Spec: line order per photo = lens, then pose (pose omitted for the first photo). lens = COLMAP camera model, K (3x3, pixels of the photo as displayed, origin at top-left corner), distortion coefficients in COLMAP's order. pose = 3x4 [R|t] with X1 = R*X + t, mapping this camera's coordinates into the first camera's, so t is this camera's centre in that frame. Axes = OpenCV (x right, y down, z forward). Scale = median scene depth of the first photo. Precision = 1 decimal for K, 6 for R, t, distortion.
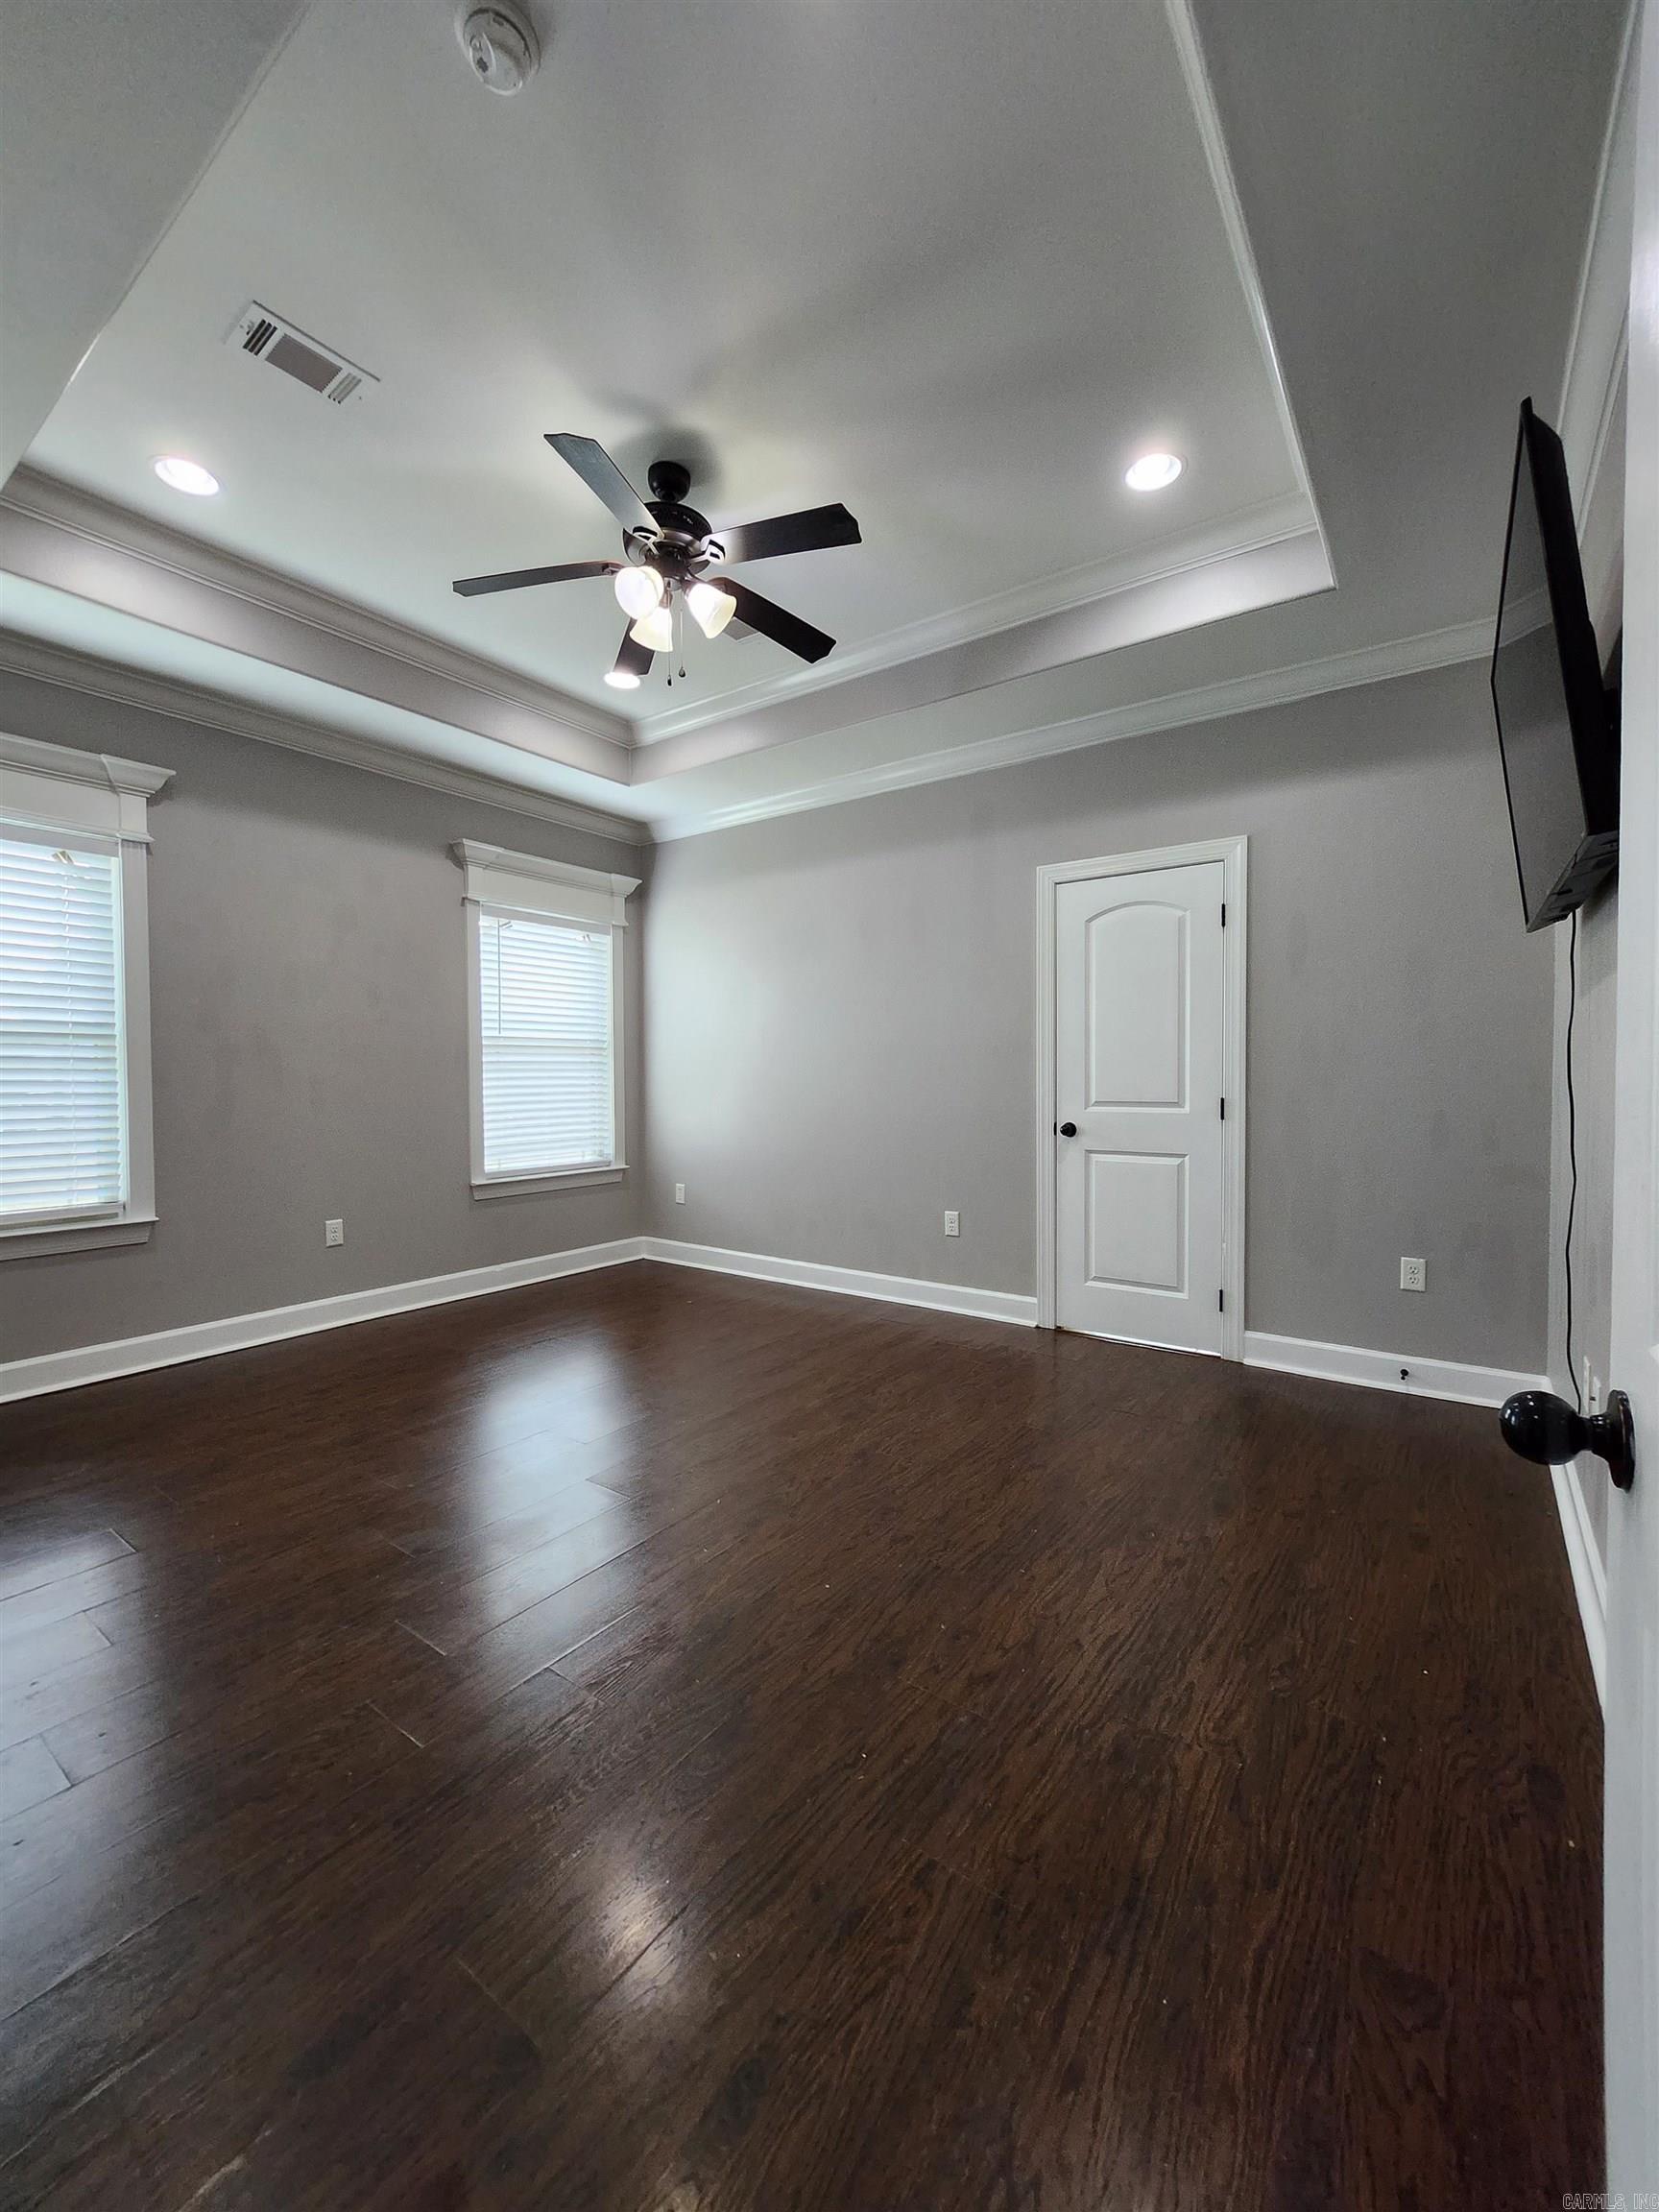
lens RADIAL K [[877.5, 0, 829.0], [0, 877.5, 1099.4], [0, 0, 1]] dist [-0.001160, 0.000643]
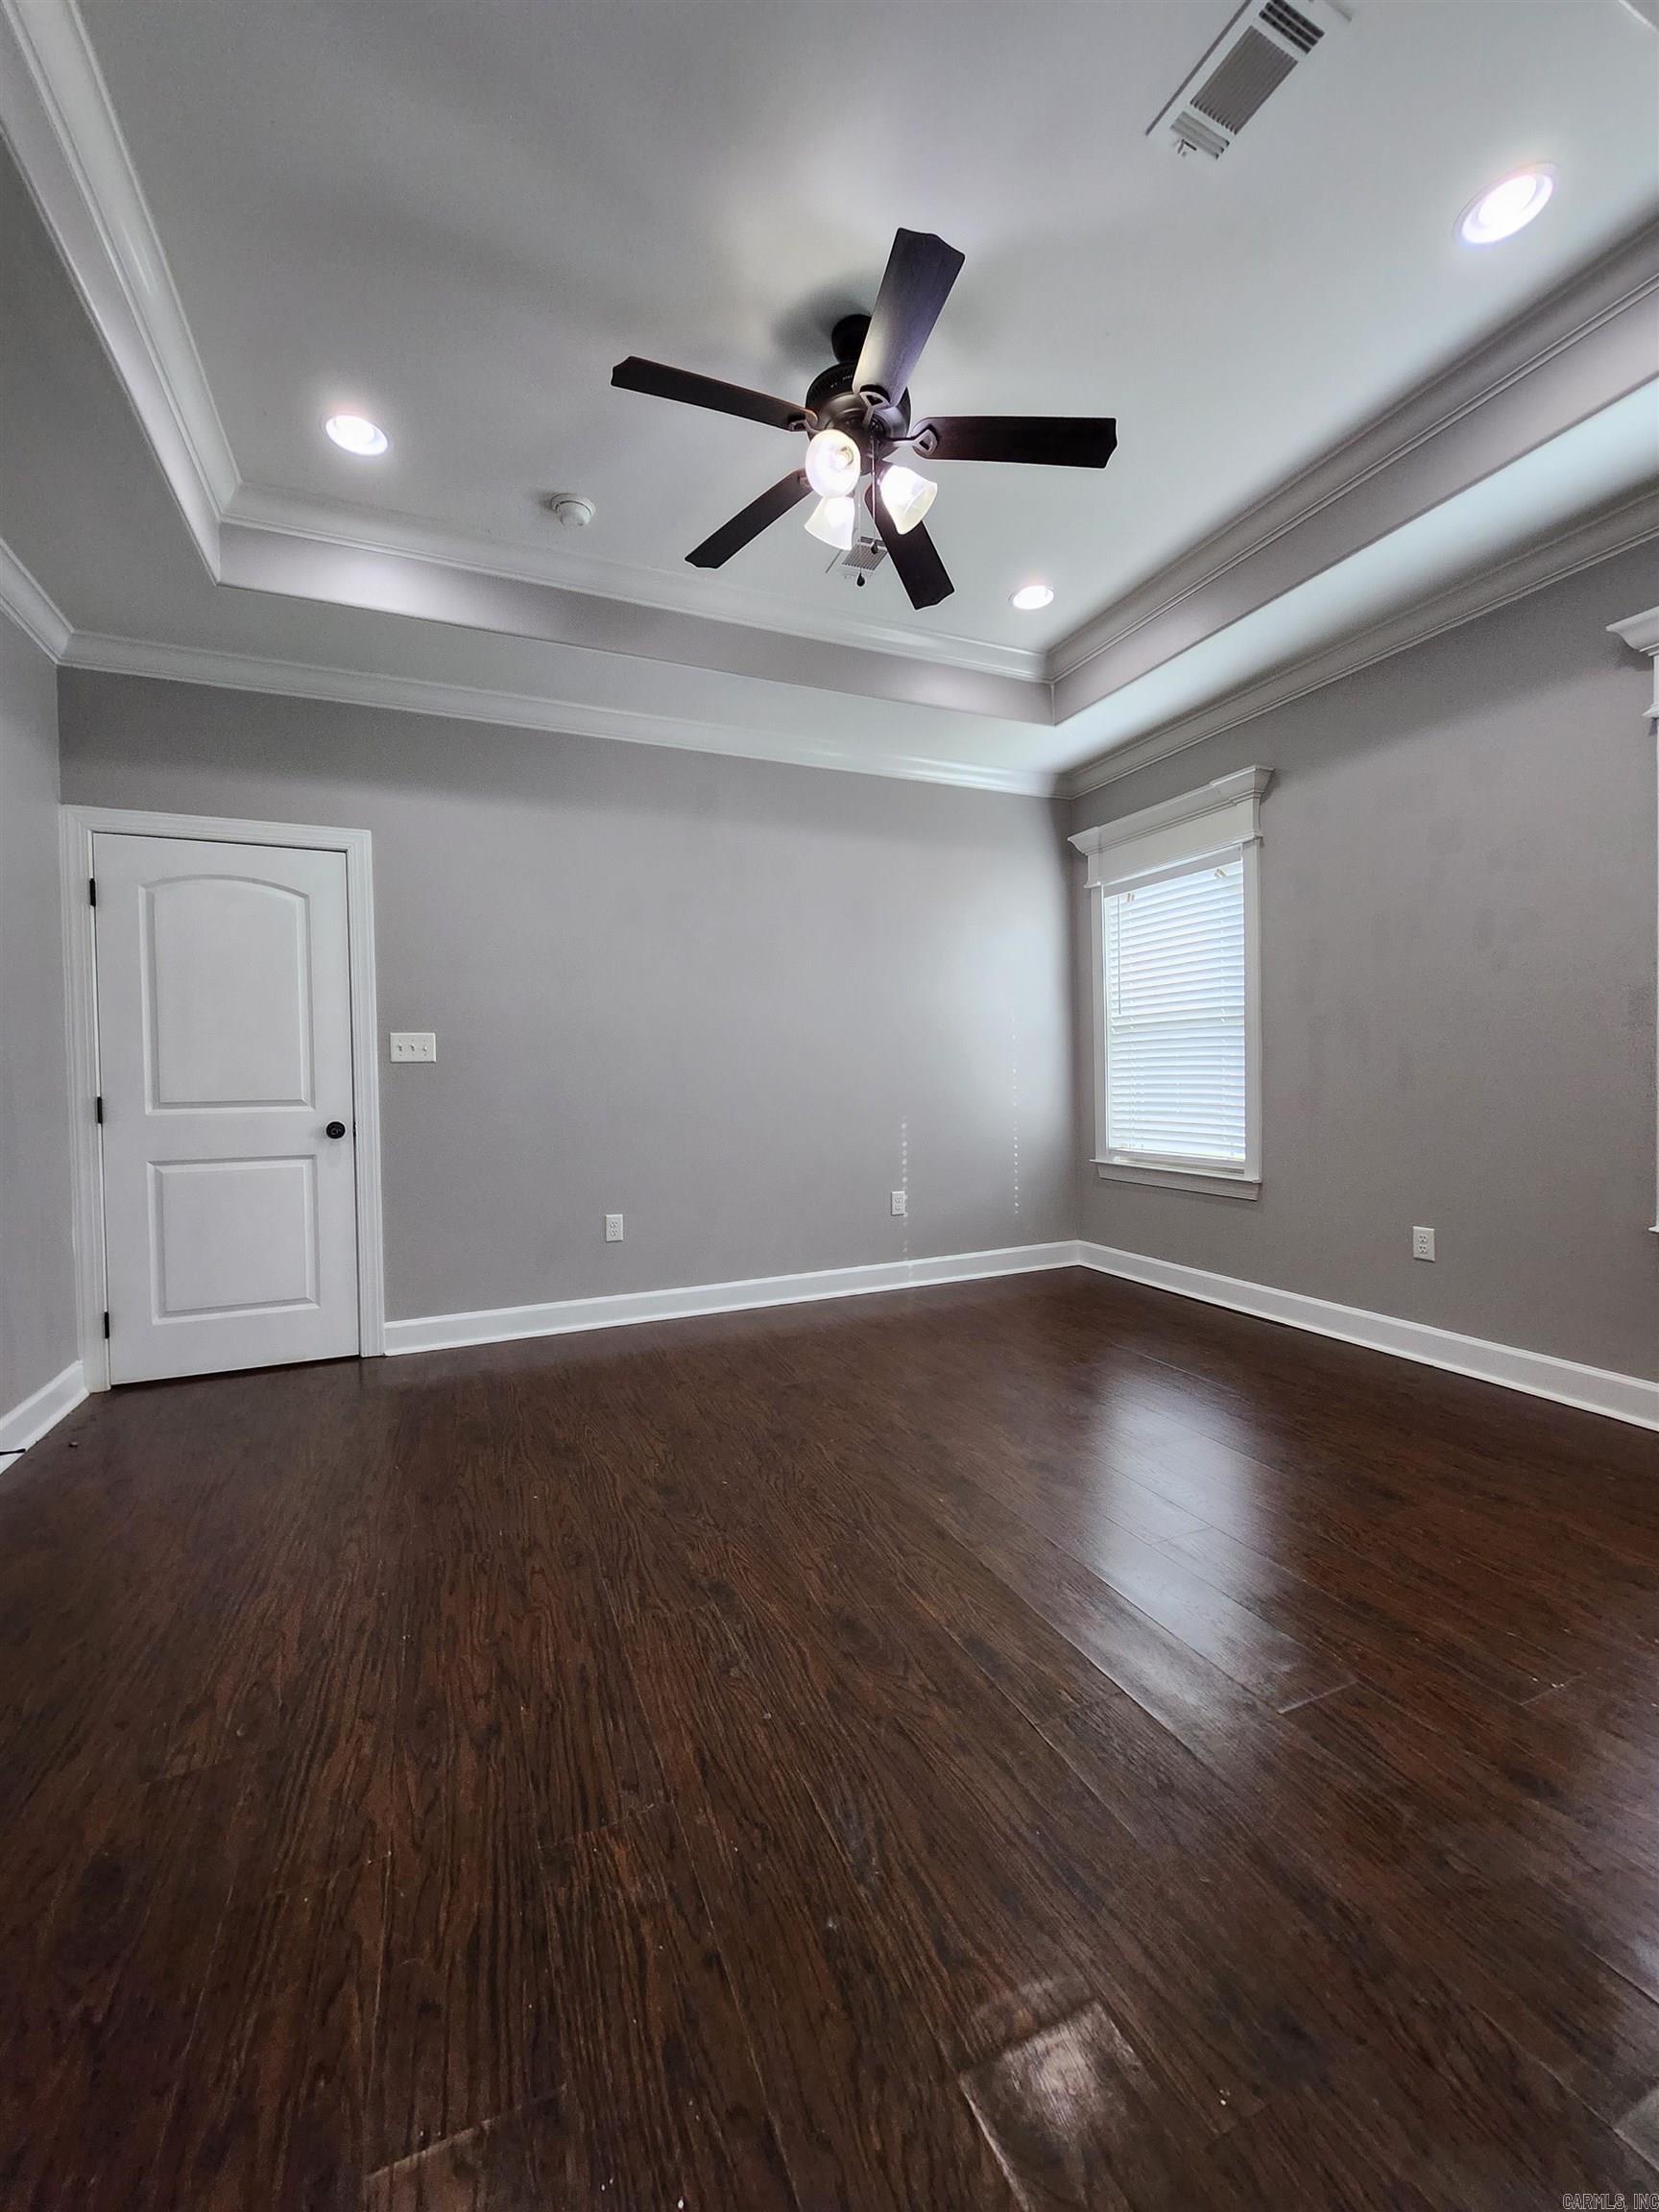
lens RADIAL K [[877.5, 0, 829.0], [0, 877.5, 1099.4], [0, 0, 1]] dist [-0.001160, 0.000643]
pose [[-0.507126, 0.036004, -0.861119, 0.519600], [-0.003196, 0.999042, 0.043653, -0.013811], [0.861866, 0.024889, -0.506525, 1.273251]]
